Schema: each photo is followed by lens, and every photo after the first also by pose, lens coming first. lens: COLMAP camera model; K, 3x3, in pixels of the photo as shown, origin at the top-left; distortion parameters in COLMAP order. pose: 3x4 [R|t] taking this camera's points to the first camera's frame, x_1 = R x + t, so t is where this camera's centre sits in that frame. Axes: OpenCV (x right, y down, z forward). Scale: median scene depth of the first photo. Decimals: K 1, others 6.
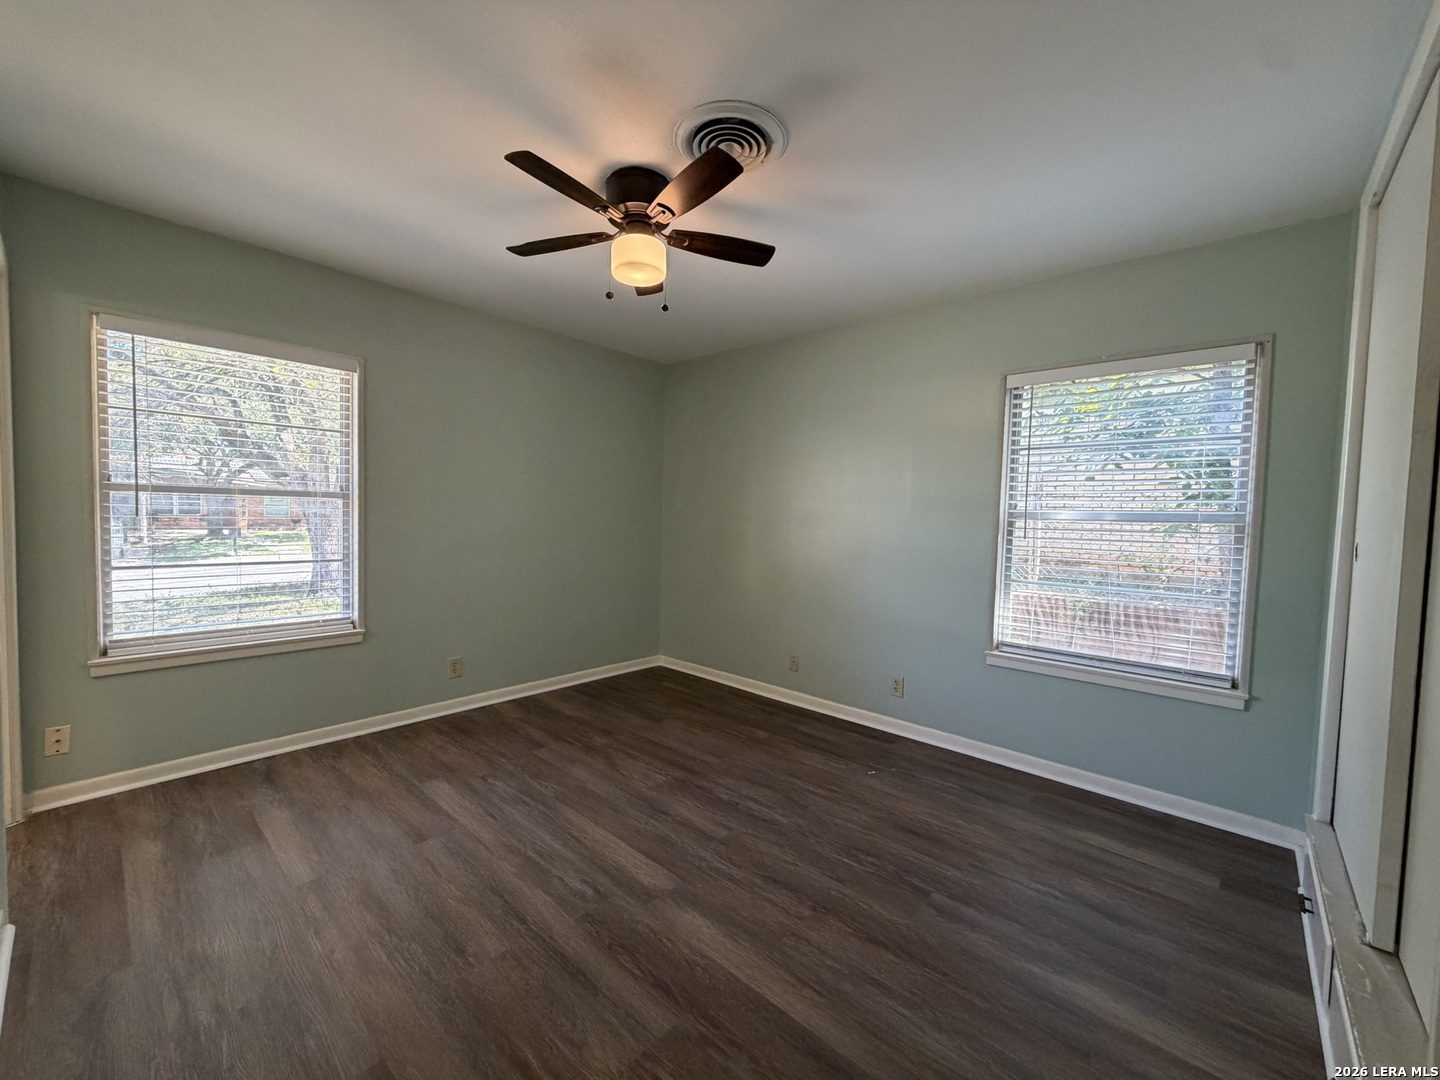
lens RADIAL K [[574.2, 0, 718.0], [0, 574.2, 540.4], [0, 0, 1]] dist [0.002580, 0.000458]
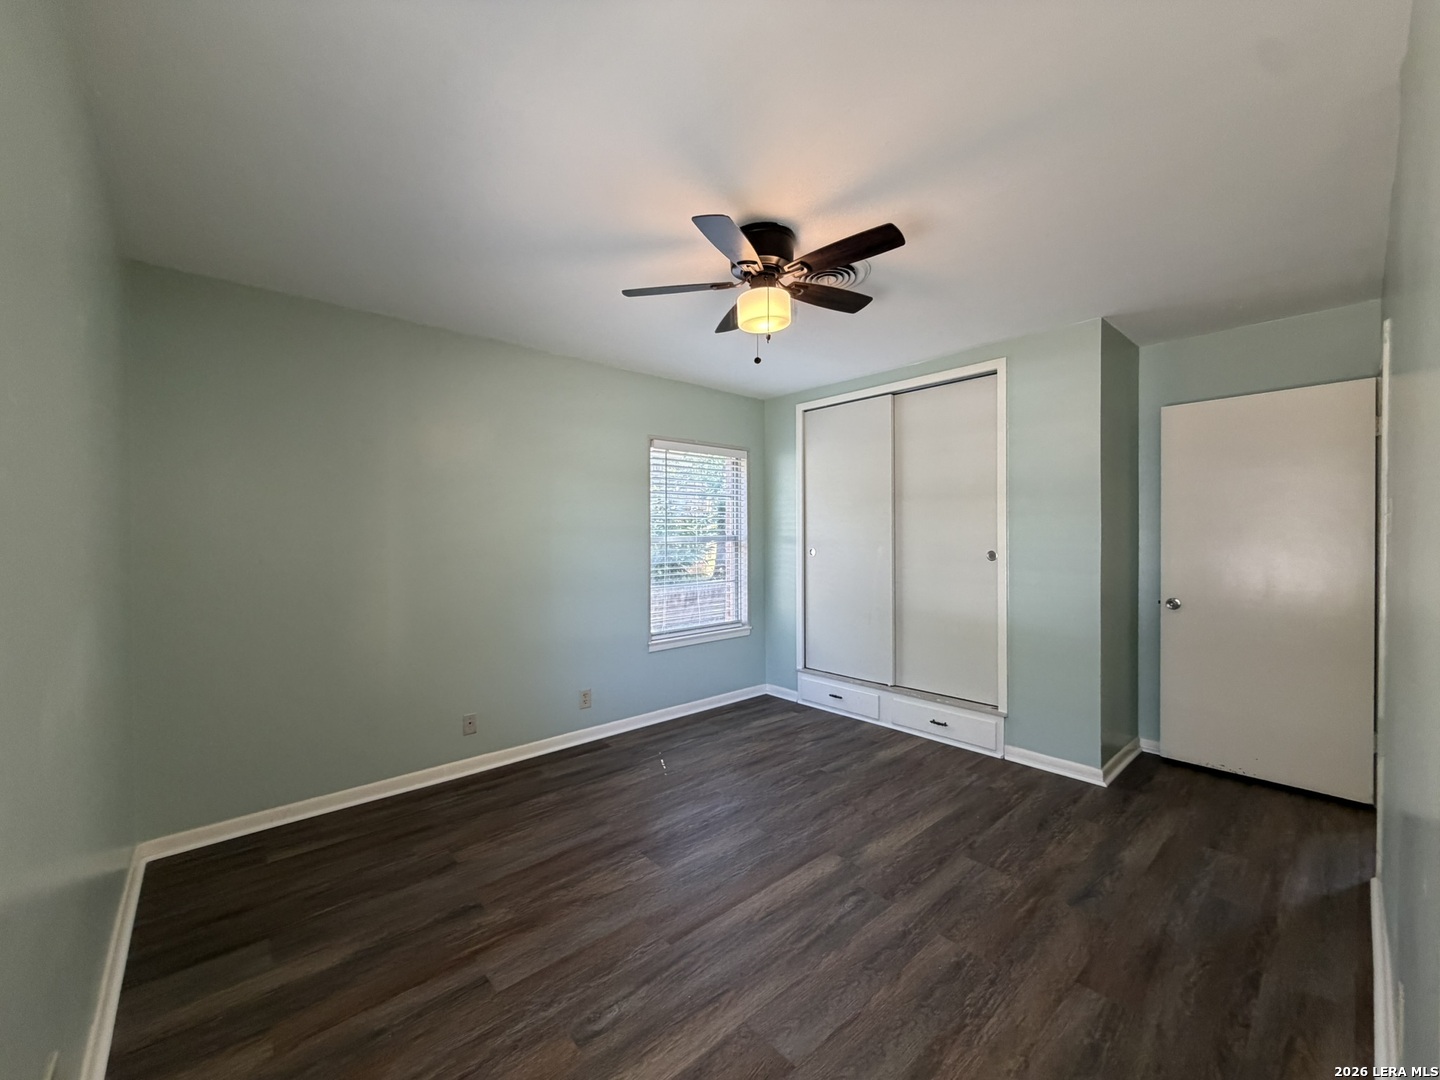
lens RADIAL K [[574.2, 0, 717.4], [0, 574.2, 536.1], [0, 0, 1]] dist [0.002580, 0.000458]
pose [[0.108929, -0.030849, 0.993571, -0.913101], [0.051540, 0.998349, 0.025347, -0.085990], [-0.992712, 0.048448, 0.110339, 0.760826]]
